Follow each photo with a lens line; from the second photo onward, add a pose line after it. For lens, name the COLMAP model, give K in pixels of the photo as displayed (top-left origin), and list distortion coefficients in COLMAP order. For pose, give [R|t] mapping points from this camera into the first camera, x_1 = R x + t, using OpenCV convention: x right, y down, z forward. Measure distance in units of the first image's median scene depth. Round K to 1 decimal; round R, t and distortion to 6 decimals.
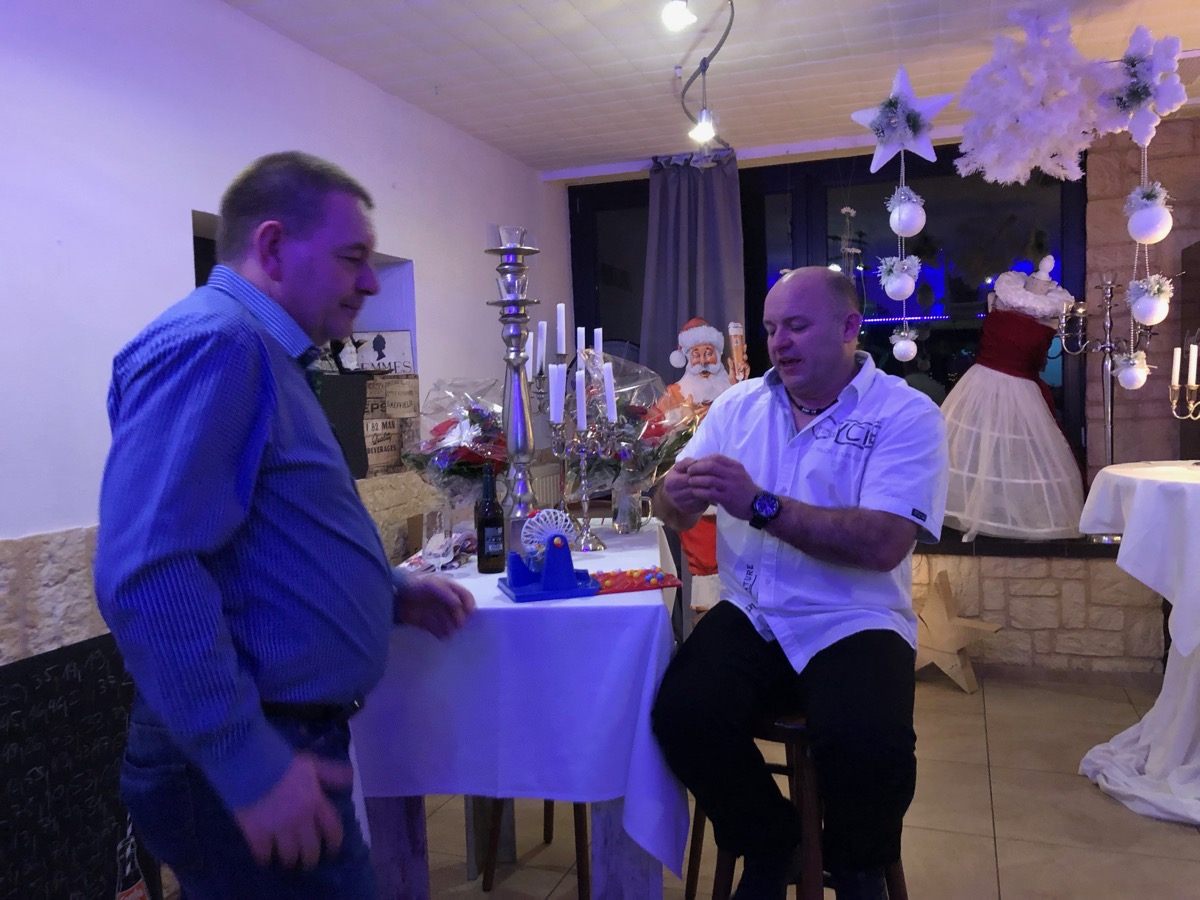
lens RADIAL K [[976.8, 0, 604.5], [0, 976.8, 448.2], [0, 0, 1]] dist [0.024812, -0.012959]
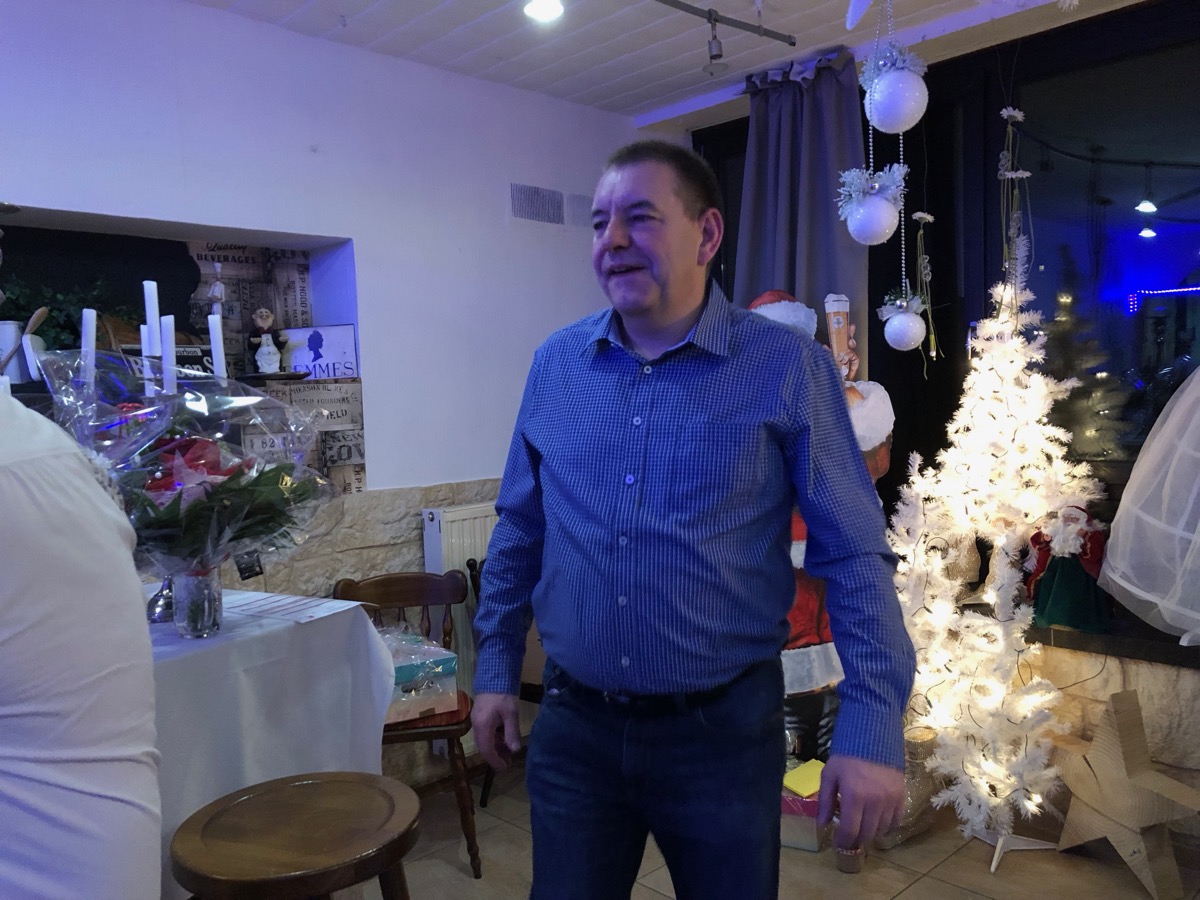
lens RADIAL K [[976.8, 0, 597.2], [0, 976.8, 453.5], [0, 0, 1]] dist [0.024812, -0.012959]
pose [[0.897135, 0.023077, -0.441153, 0.353066], [-0.014846, 0.999646, 0.022101, -0.032946], [0.441507, -0.013279, 0.897160, 0.349817]]
